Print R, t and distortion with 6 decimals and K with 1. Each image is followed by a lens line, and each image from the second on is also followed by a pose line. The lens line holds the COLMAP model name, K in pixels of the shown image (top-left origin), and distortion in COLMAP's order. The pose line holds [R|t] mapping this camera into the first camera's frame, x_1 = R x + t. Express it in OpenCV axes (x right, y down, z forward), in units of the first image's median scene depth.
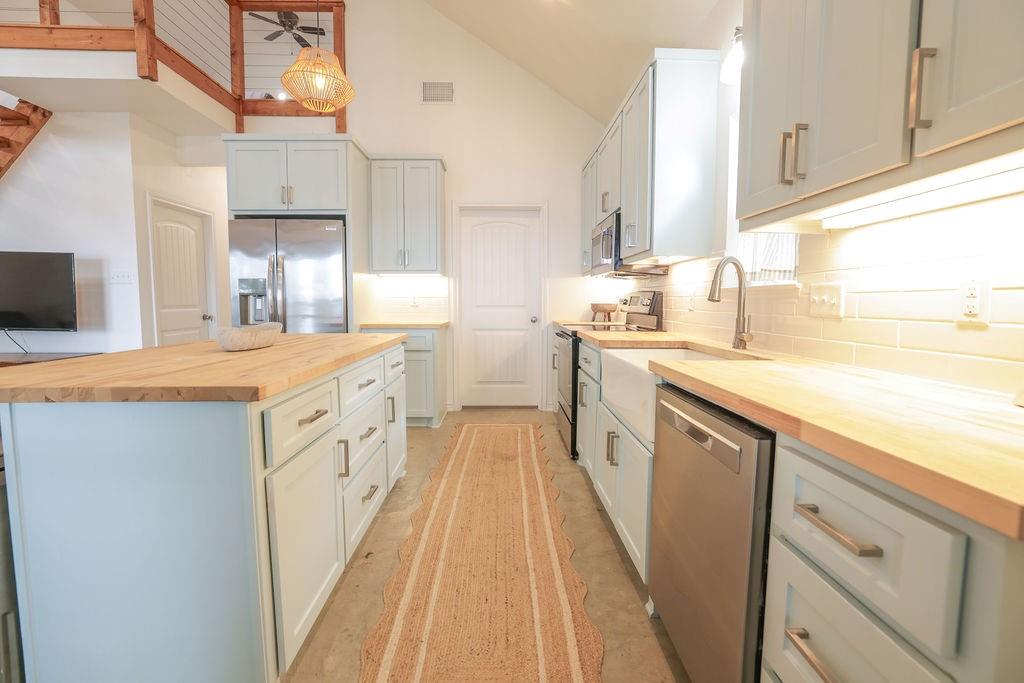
lens RADIAL K [[441.1, 0, 511.2], [0, 441.1, 335.4], [0, 0, 1]] dist [-0.040182, 0.013132]
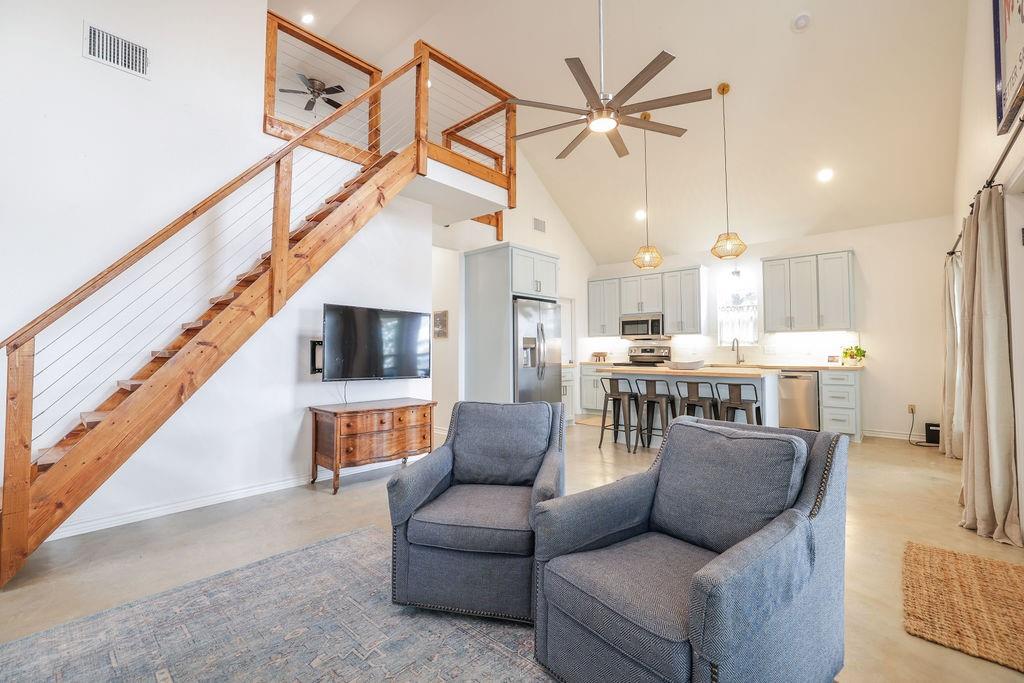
lens RADIAL K [[441.1, 0, 512.3], [0, 441.1, 337.2], [0, 0, 1]] dist [-0.040182, 0.013132]
pose [[0.688905, 0.015217, 0.724692, -1.786736], [0.061960, 0.994884, -0.079791, -0.009672], [-0.722199, 0.099870, 0.684437, -0.038235]]
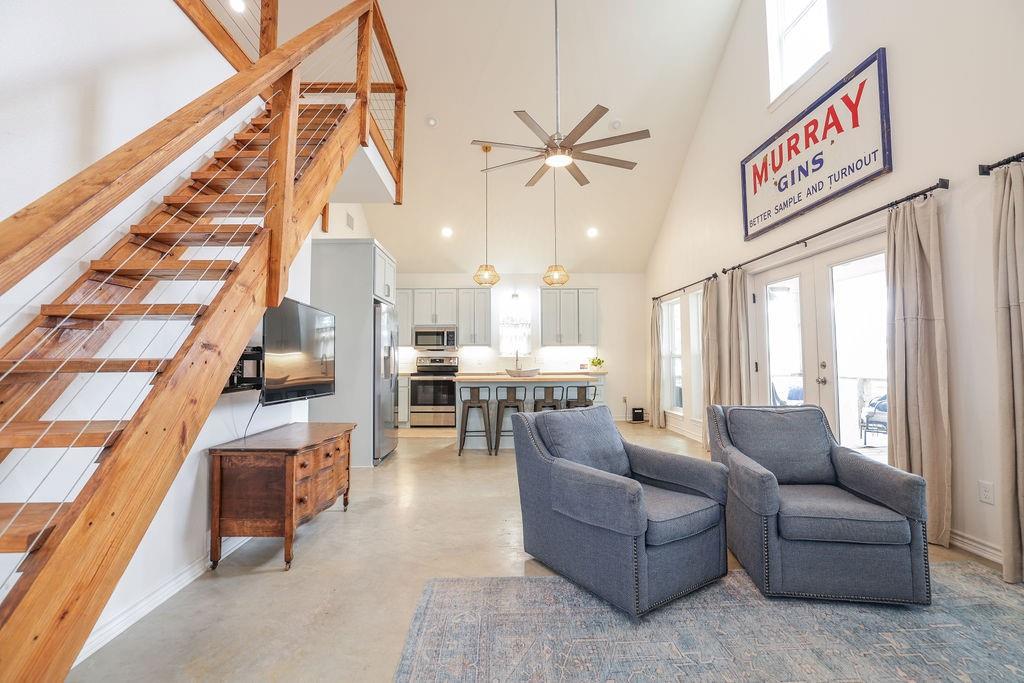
lens RADIAL K [[441.1, 0, 512.1], [0, 441.1, 339.1], [0, 0, 1]] dist [-0.040182, 0.013132]
pose [[-0.003534, 0.043034, 0.999067, -2.036599], [0.082782, 0.995657, -0.042595, -0.059346], [-0.996561, 0.082554, -0.007081, 0.601300]]
